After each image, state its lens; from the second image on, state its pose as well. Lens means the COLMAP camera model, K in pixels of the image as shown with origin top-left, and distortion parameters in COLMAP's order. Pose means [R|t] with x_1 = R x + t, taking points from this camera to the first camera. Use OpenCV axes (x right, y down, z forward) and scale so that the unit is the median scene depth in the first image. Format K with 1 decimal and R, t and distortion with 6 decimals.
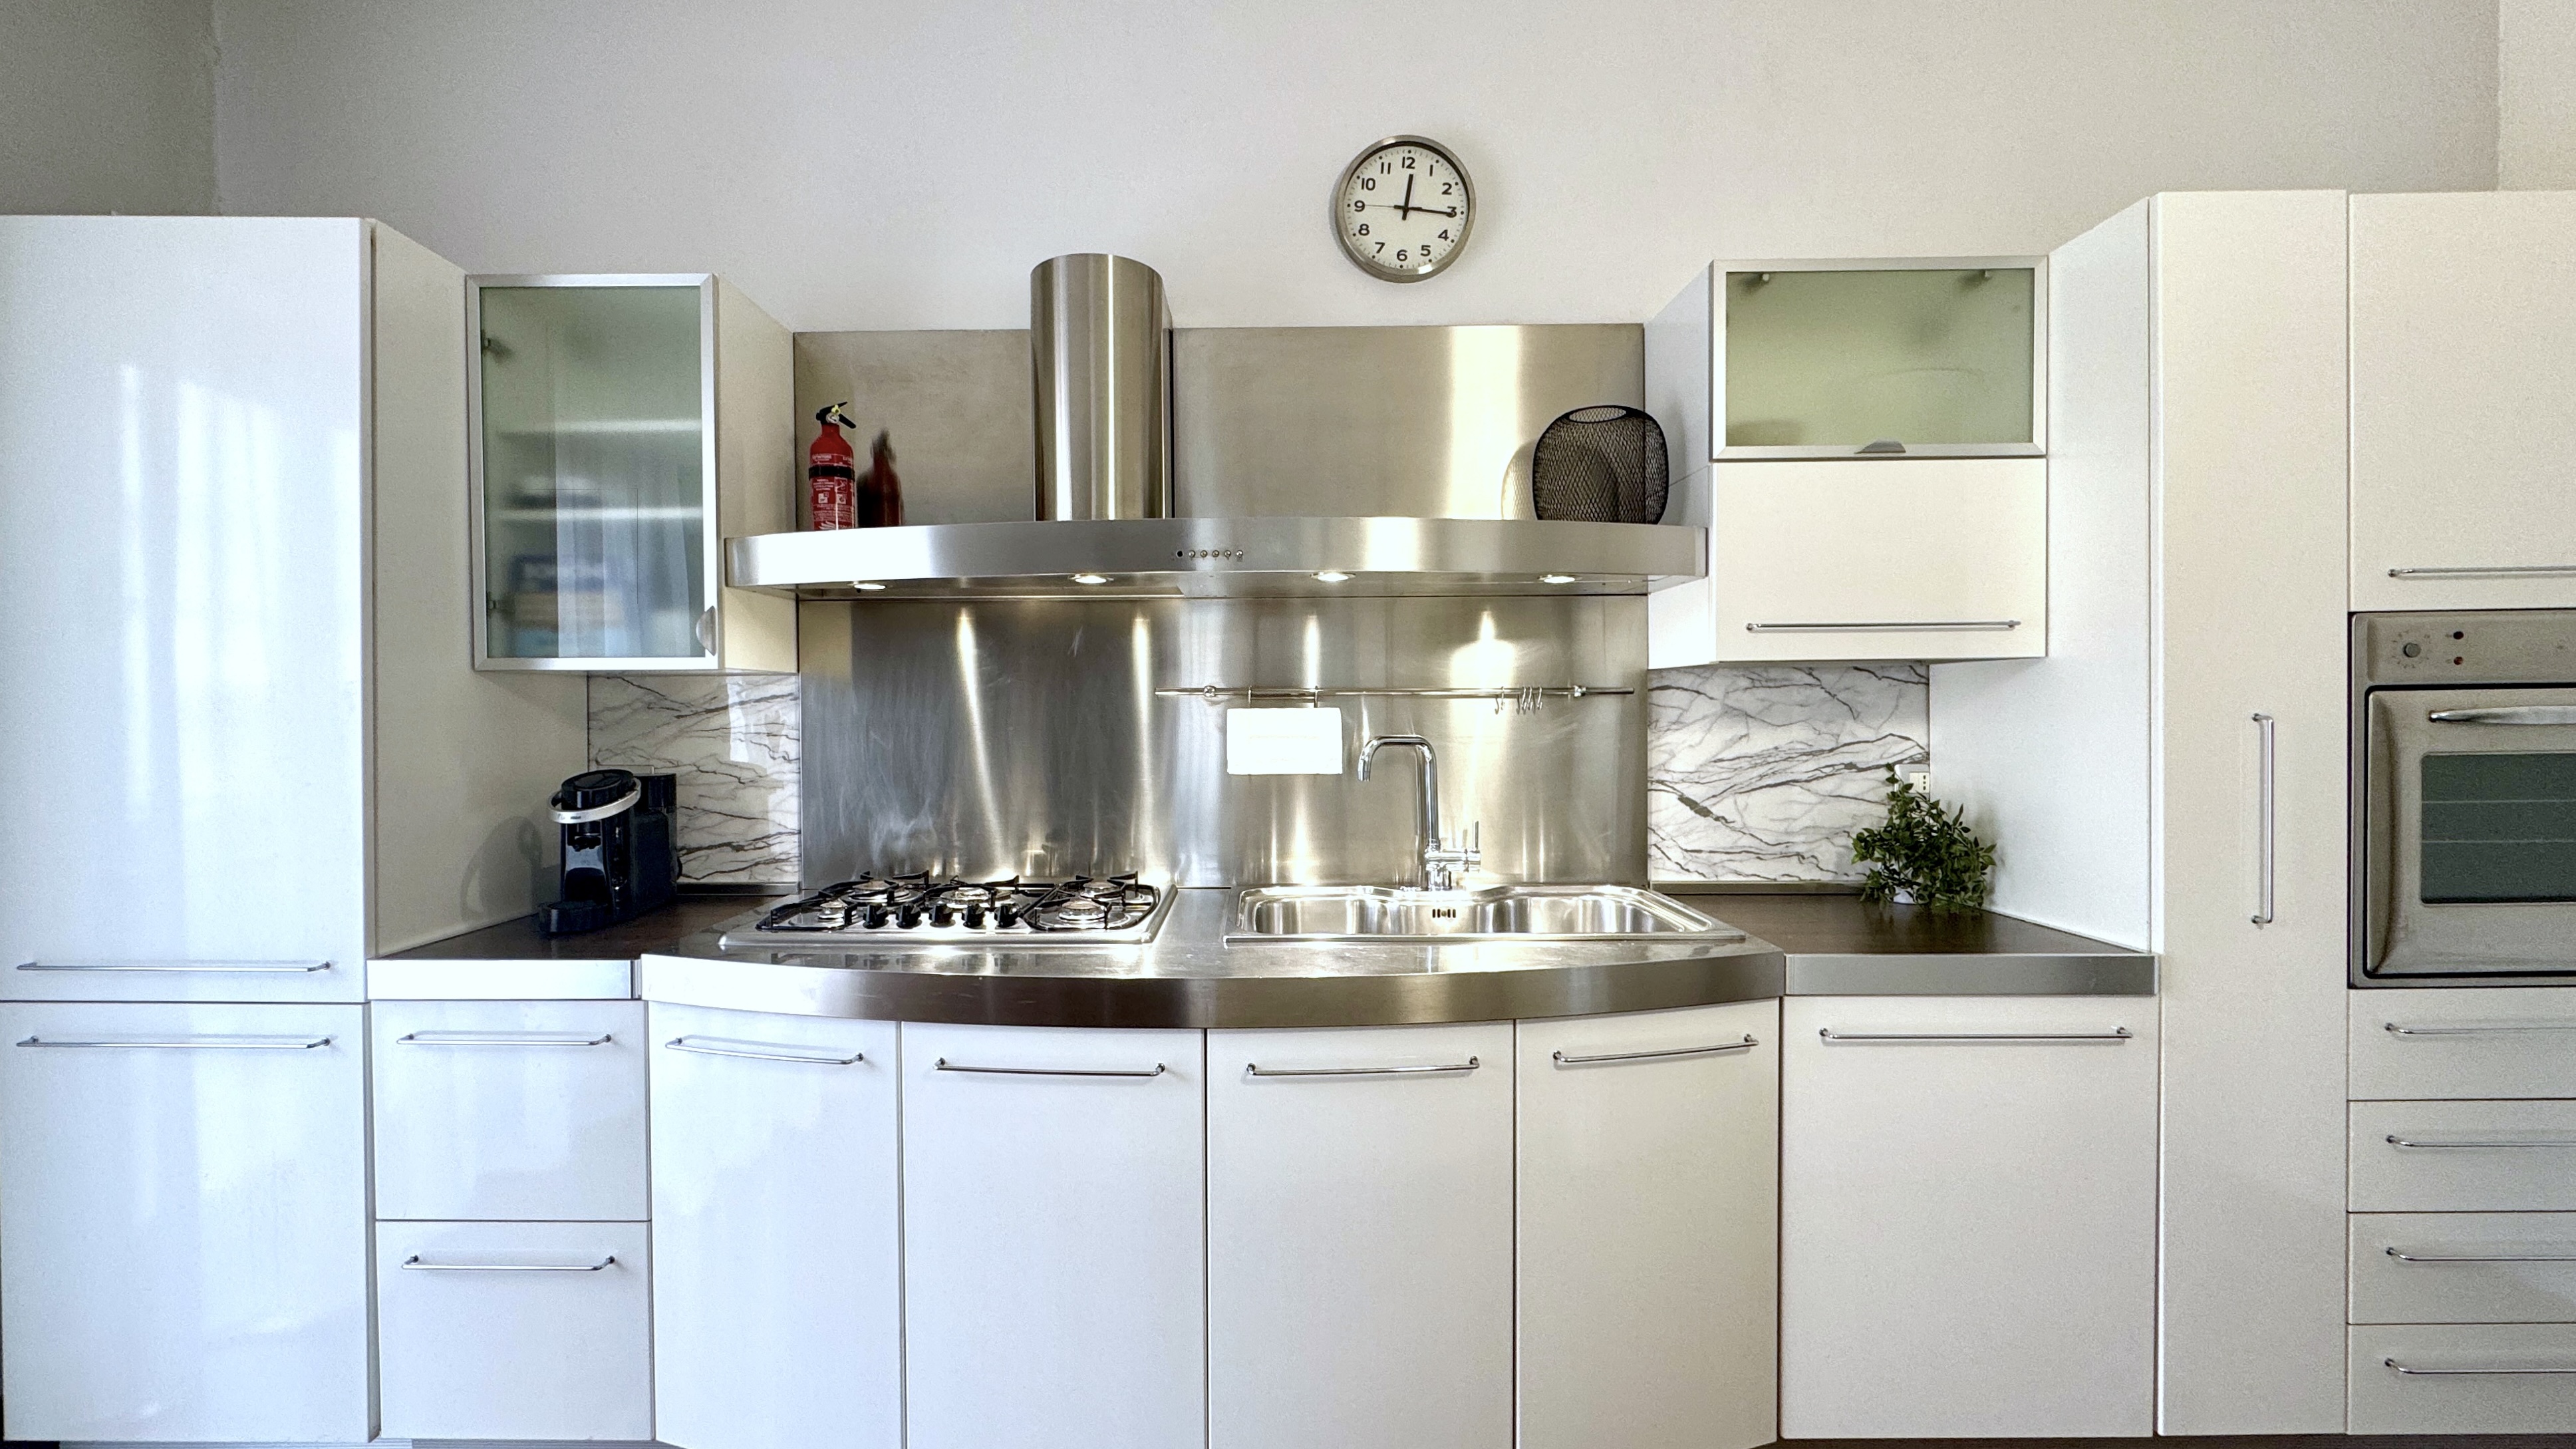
lens RADIAL K [[1035.1, 0, 1266.4], [0, 1035.1, 722.7], [0, 0, 1]] dist [-0.003843, 0.001425]
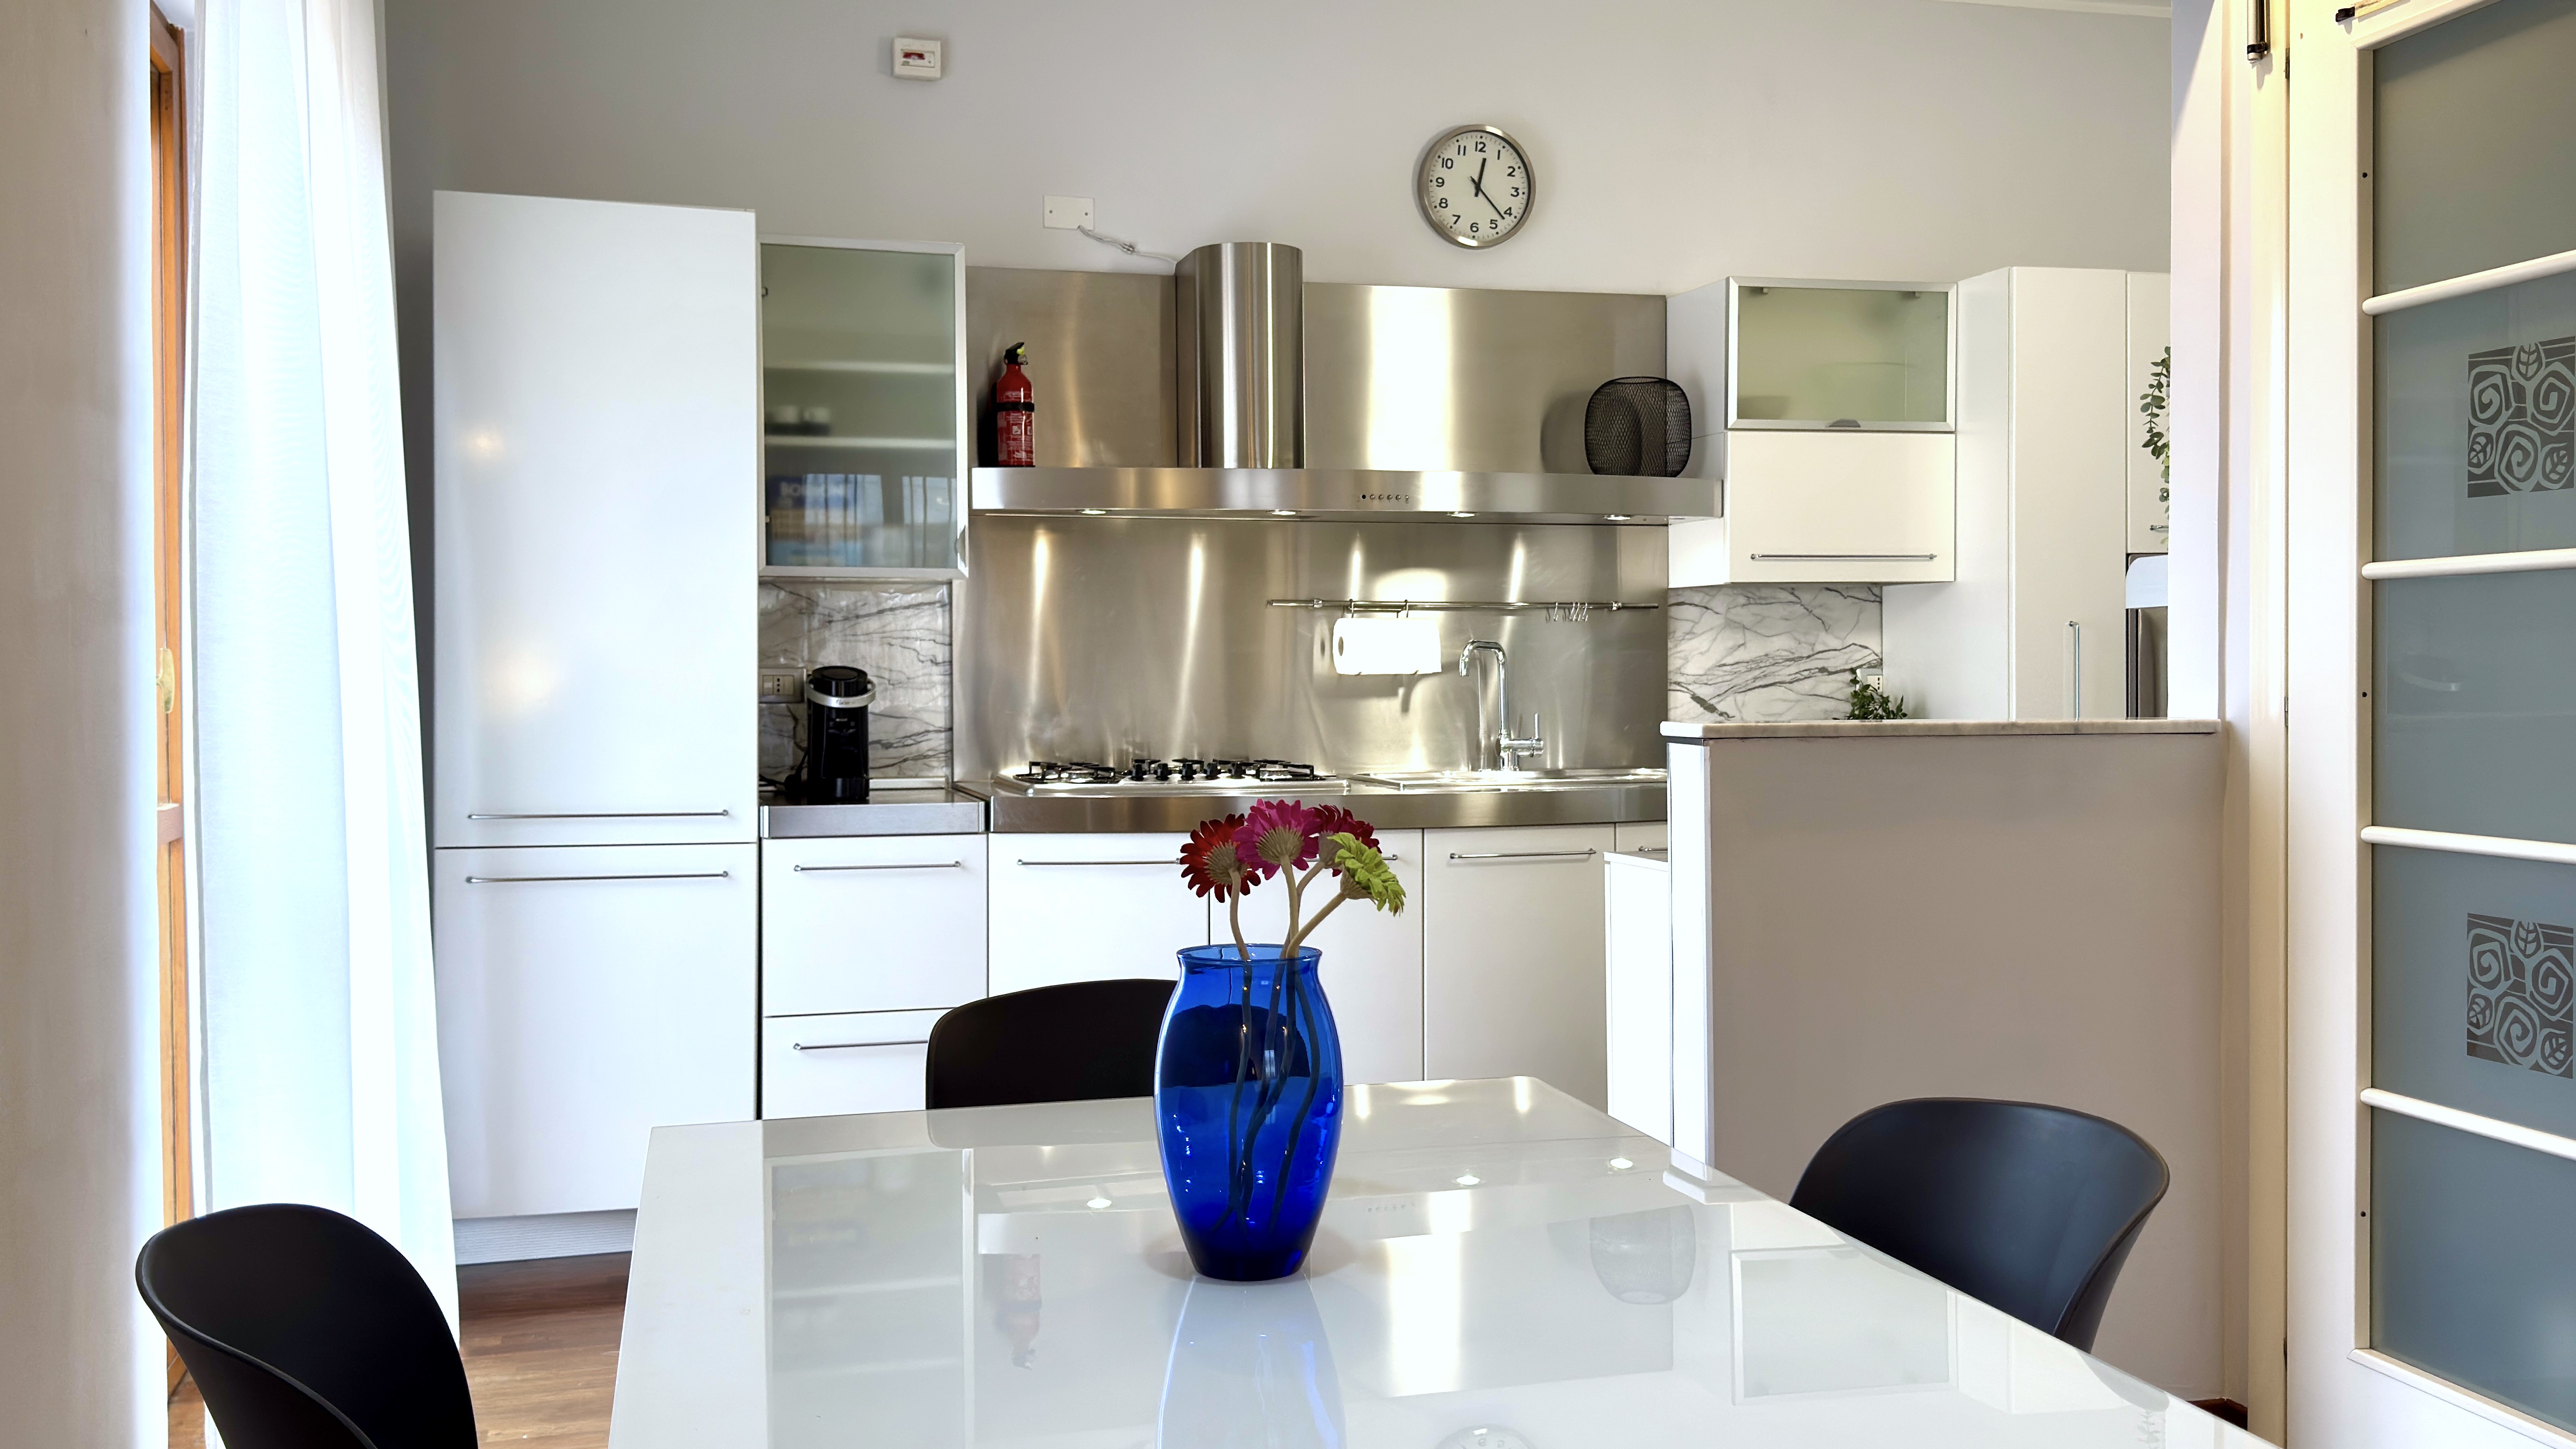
lens RADIAL K [[2345.7, 0, 1283.6], [0, 2345.7, 716.7], [0, 0, 1]] dist [0.130763, -0.006157]
pose [[0.959827, -0.003609, 0.280568, -0.817529], [0.002500, 0.999988, 0.004313, 0.083724], [-0.280580, -0.003438, 0.959824, -1.478473]]
